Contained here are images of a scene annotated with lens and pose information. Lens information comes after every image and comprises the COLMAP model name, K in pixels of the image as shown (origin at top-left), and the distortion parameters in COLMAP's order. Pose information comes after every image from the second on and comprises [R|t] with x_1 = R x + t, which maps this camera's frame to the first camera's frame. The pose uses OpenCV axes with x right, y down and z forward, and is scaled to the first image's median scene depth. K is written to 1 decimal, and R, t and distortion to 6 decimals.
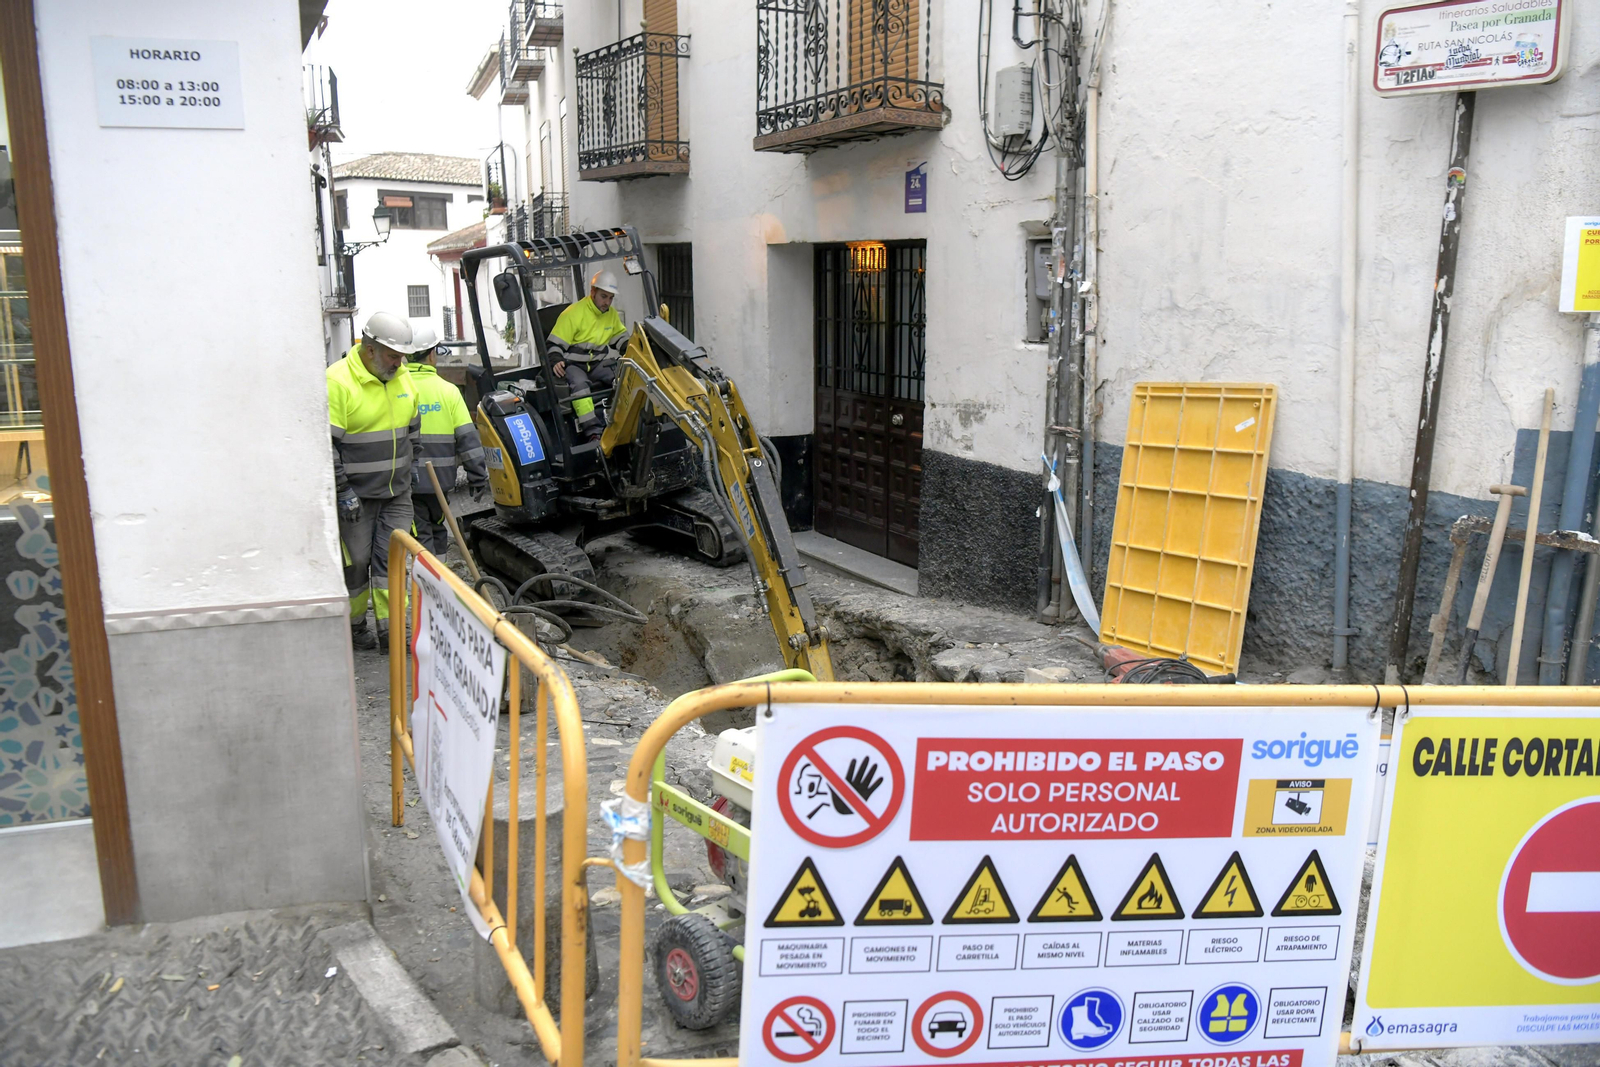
lens RADIAL K [[1183.7, 0, 797.5], [0, 1183.7, 519.5], [0, 0, 1]] dist [-0.037694, 0.004186]
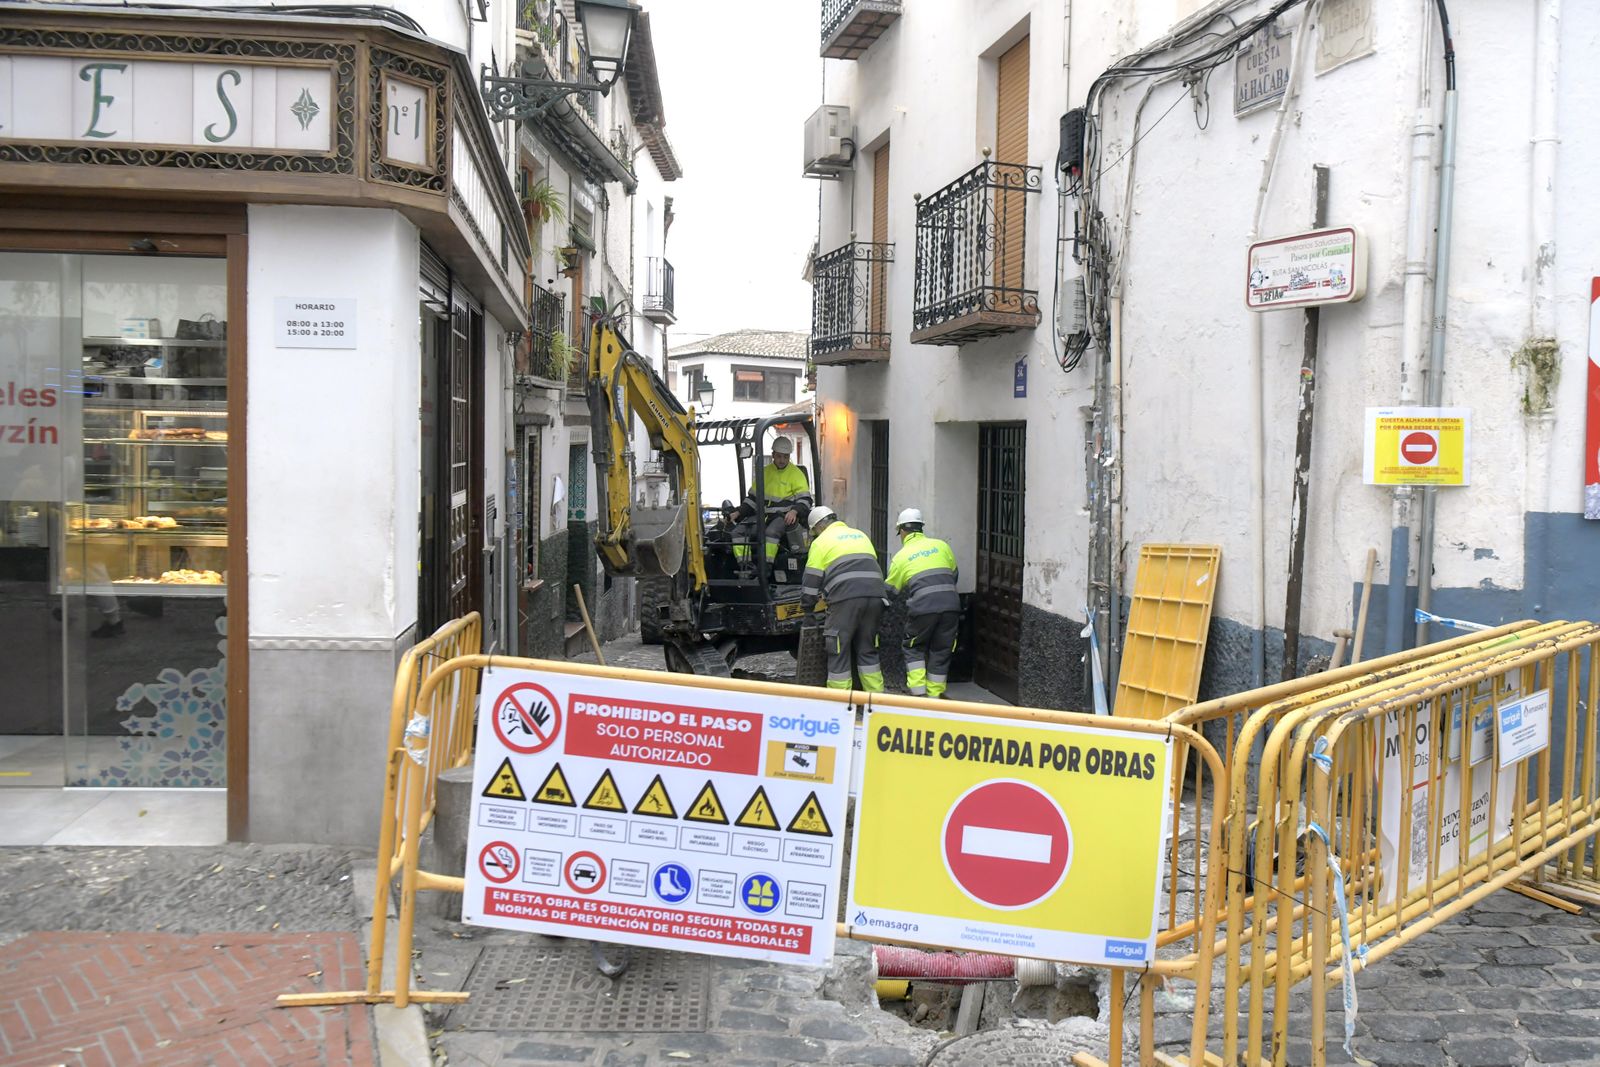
lens RADIAL K [[1261.1, 0, 883.3], [0, 1261.1, 513.4], [0, 0, 1]] dist [-0.021593, 0.015964]
pose [[0.972488, 0.032703, -0.230645, 0.437852], [-0.068113, 0.986747, -0.147281, 0.072525], [0.222772, 0.158939, 0.961827, -0.337529]]
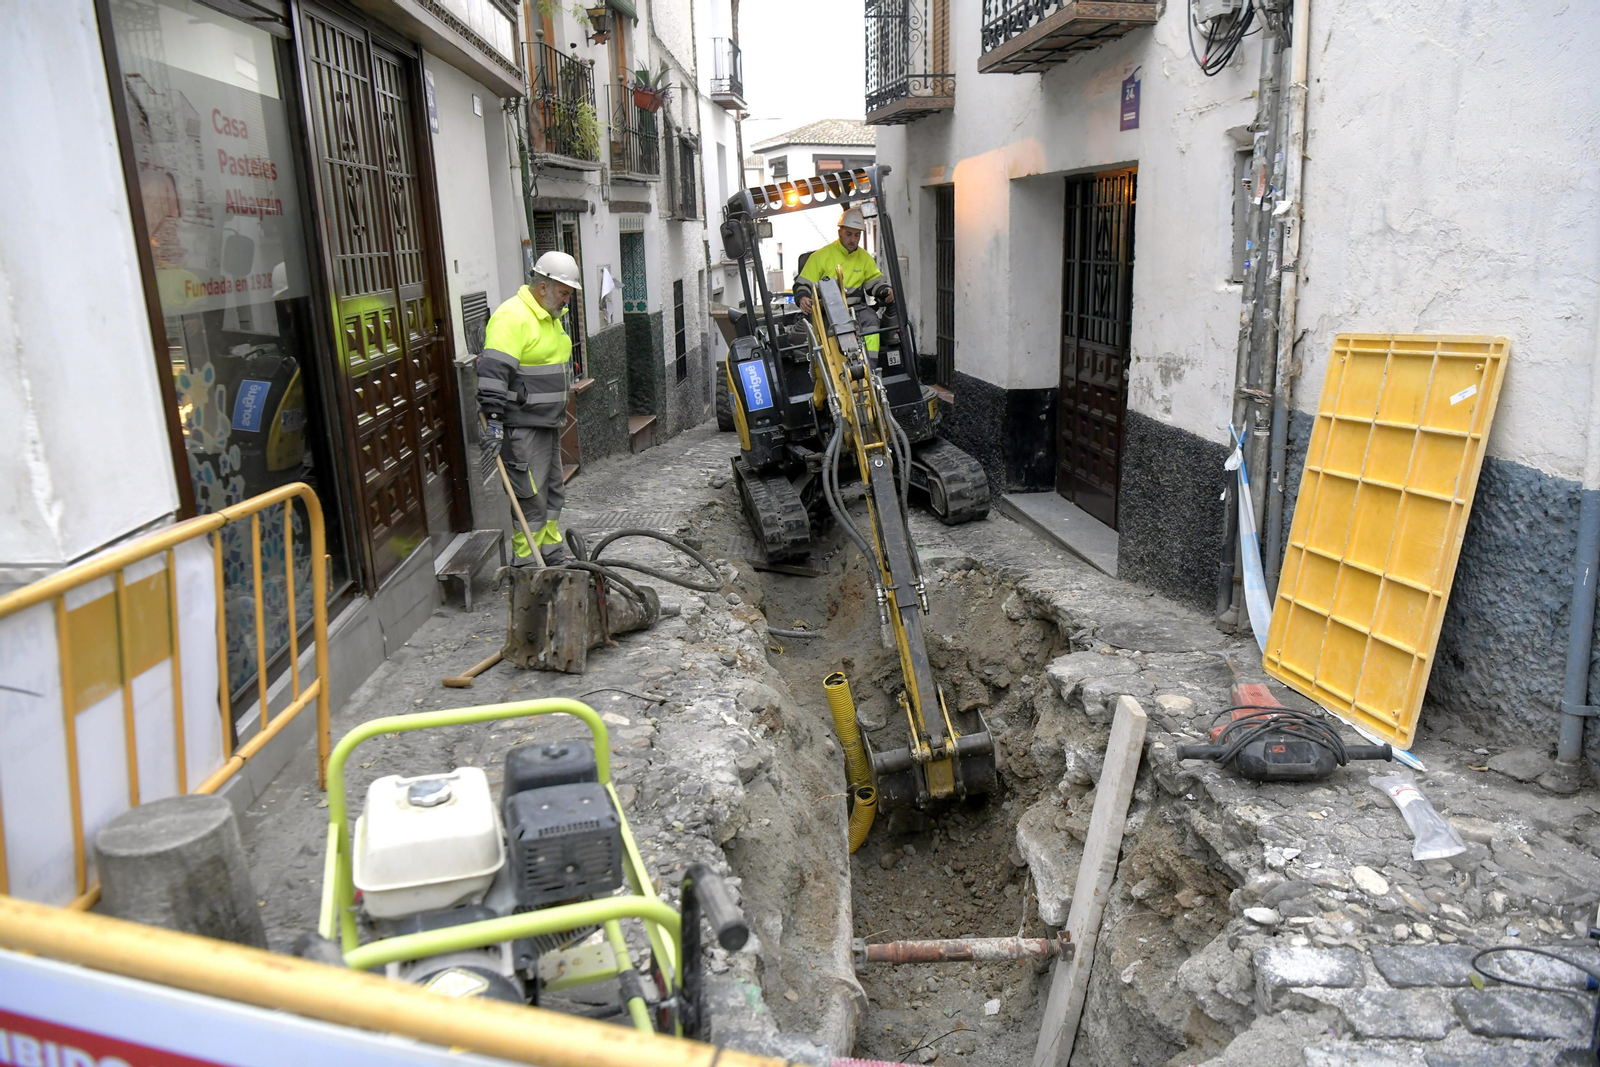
lens RADIAL K [[1080.9, 0, 802.0], [0, 1080.9, 519.6], [0, 0, 1]] dist [-0.015730, 0.003905]
pose [[0.930638, 0.071183, -0.358951, 0.303291], [-0.050447, 0.996489, 0.066821, -0.035756], [0.362447, -0.044078, 0.930962, 0.311309]]
